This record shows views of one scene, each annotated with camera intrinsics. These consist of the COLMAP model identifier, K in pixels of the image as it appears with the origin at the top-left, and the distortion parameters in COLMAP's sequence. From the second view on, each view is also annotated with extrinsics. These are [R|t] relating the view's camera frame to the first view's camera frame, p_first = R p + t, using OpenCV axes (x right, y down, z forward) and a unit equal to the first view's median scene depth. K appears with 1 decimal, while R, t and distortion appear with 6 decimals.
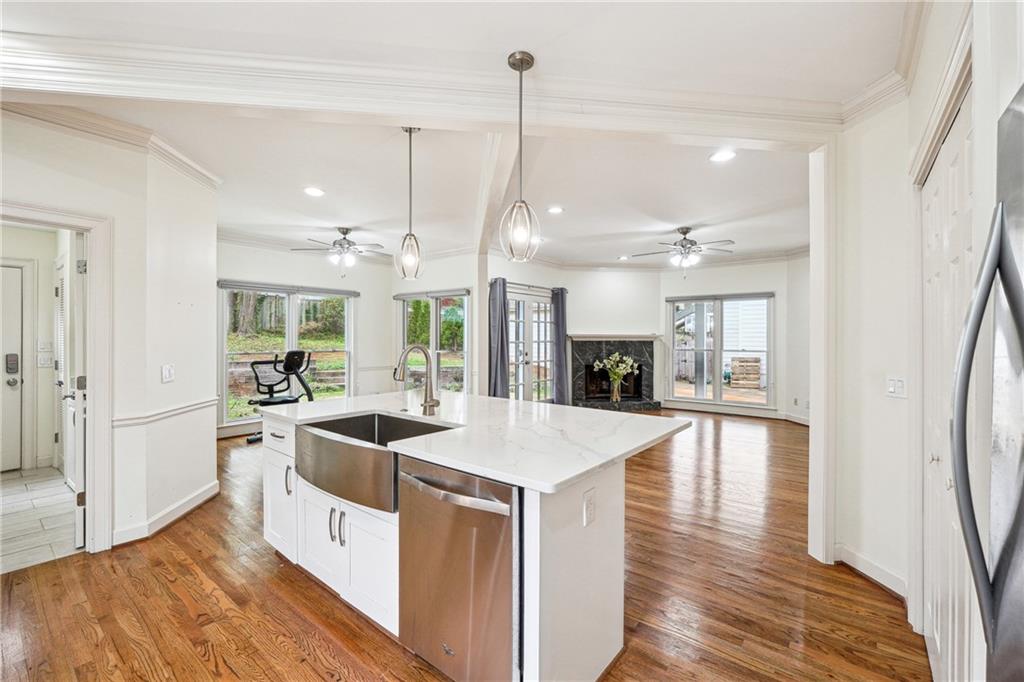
lens RADIAL K [[434.4, 0, 515.3], [0, 434.4, 343.7], [0, 0, 1]] dist [-0.017133, 0.005300]
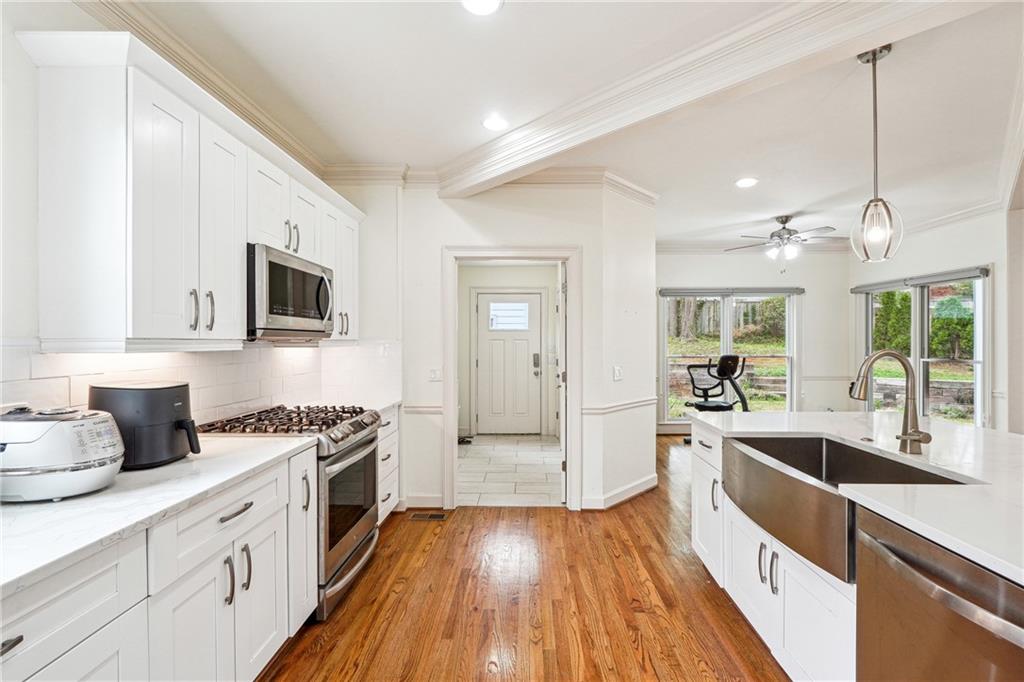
lens RADIAL K [[434.4, 0, 530.6], [0, 434.4, 340.2], [0, 0, 1]] dist [-0.017133, 0.005300]
pose [[0.608448, -0.006318, -0.793569, -0.014876], [-0.006896, 0.999888, -0.013248, -0.001311], [0.793564, 0.013533, 0.608336, 0.065573]]
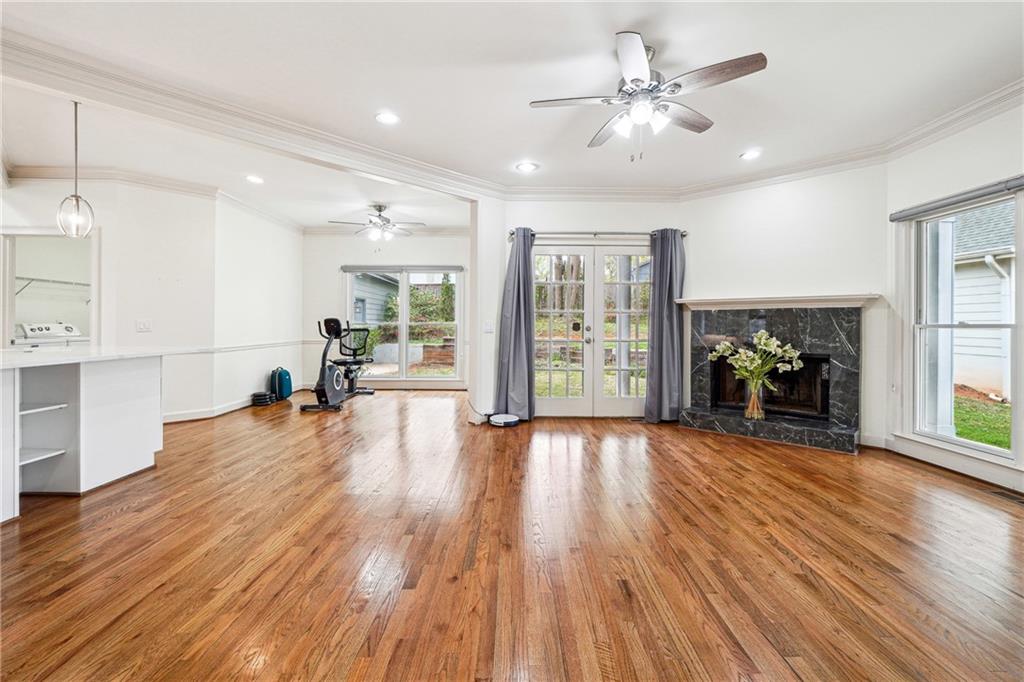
lens RADIAL K [[434.4, 0, 519.2], [0, 434.4, 328.6], [0, 0, 1]] dist [-0.017133, 0.005300]
pose [[0.632507, 0.007664, -0.774517, 0.660123], [-0.015493, 0.999876, -0.002759, 0.035664], [0.774400, 0.013745, 0.632547, 0.596221]]
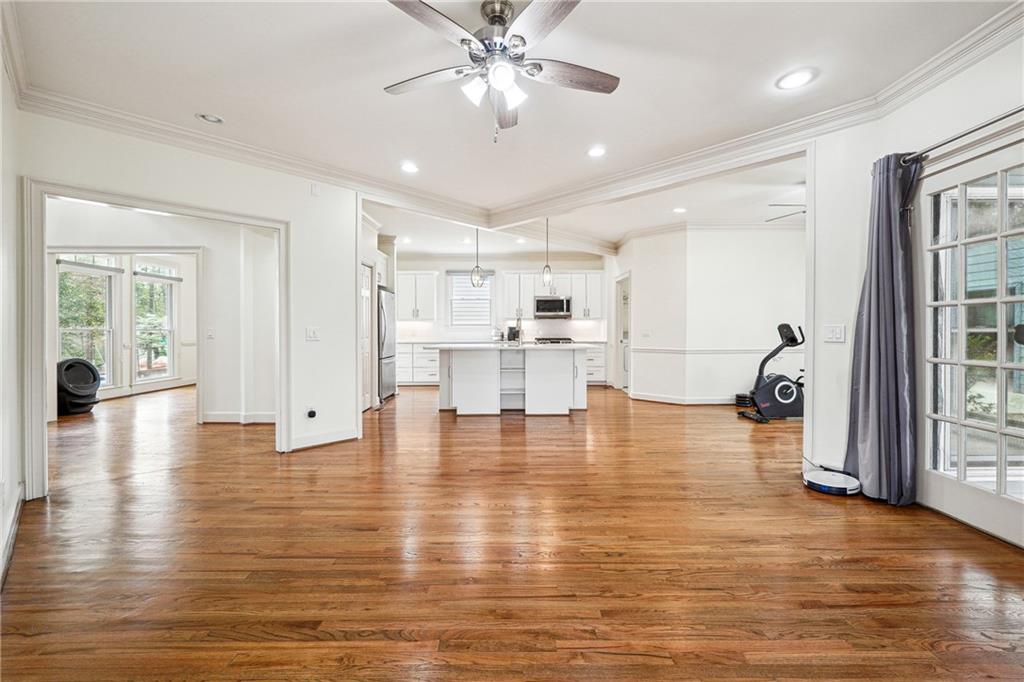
lens RADIAL K [[434.4, 0, 519.1], [0, 434.4, 334.9], [0, 0, 1]] dist [-0.017133, 0.005300]
pose [[-0.775876, 0.008387, -0.630830, 0.614904], [-0.007000, 0.999736, 0.021901, 0.022649], [0.630847, 0.021408, -0.775612, 1.293246]]
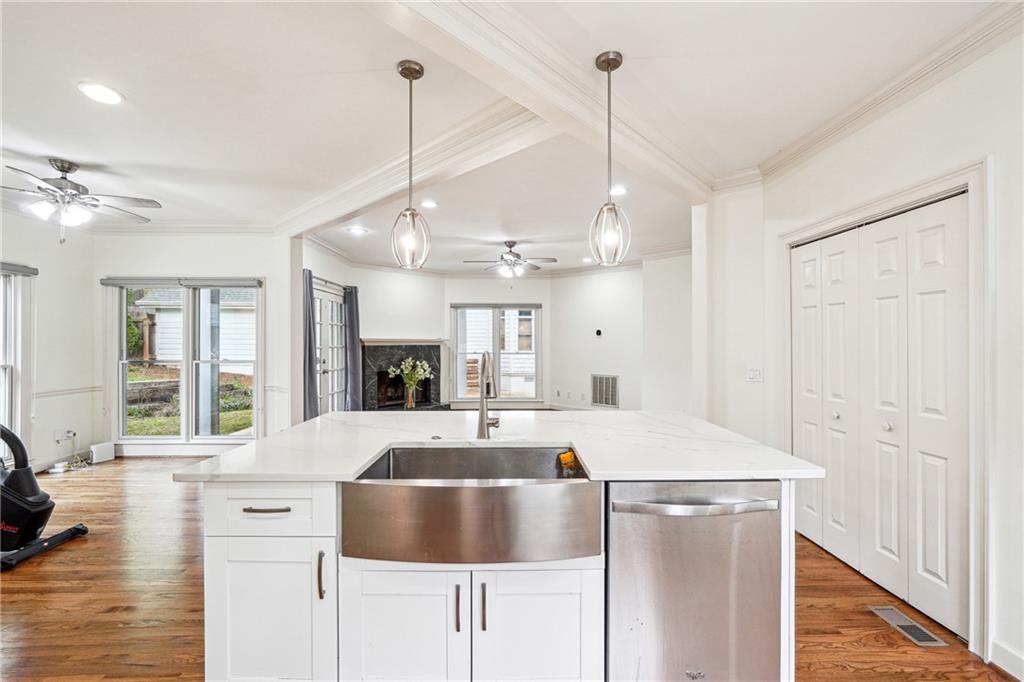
lens RADIAL K [[434.4, 0, 512.6], [0, 434.4, 336.7], [0, 0, 1]] dist [-0.017133, 0.005300]
pose [[0.771233, 0.004188, 0.636539, -0.293559], [0.010099, 0.999772, -0.018813, -0.006935], [-0.636473, 0.020938, 0.771015, 0.152929]]
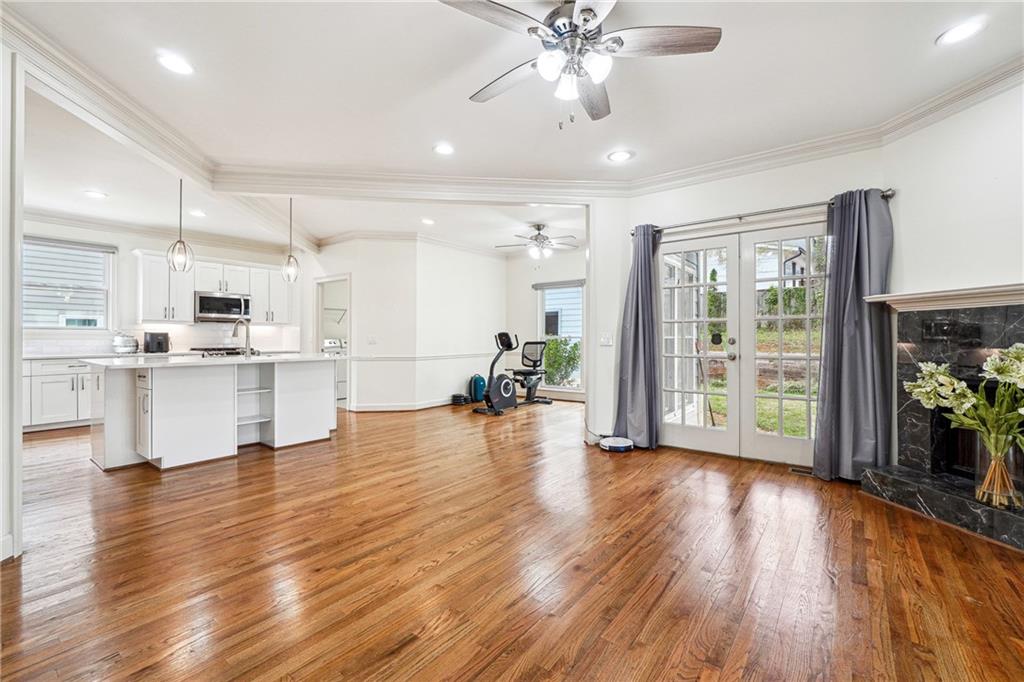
lens RADIAL K [[434.4, 0, 519.1], [0, 434.4, 334.3], [0, 0, 1]] dist [-0.017133, 0.005300]
pose [[0.023945, -0.009975, -0.999664, 0.740086], [-0.013472, 0.999856, -0.010300, 0.031547], [0.999622, 0.013714, 0.023807, 0.929831]]
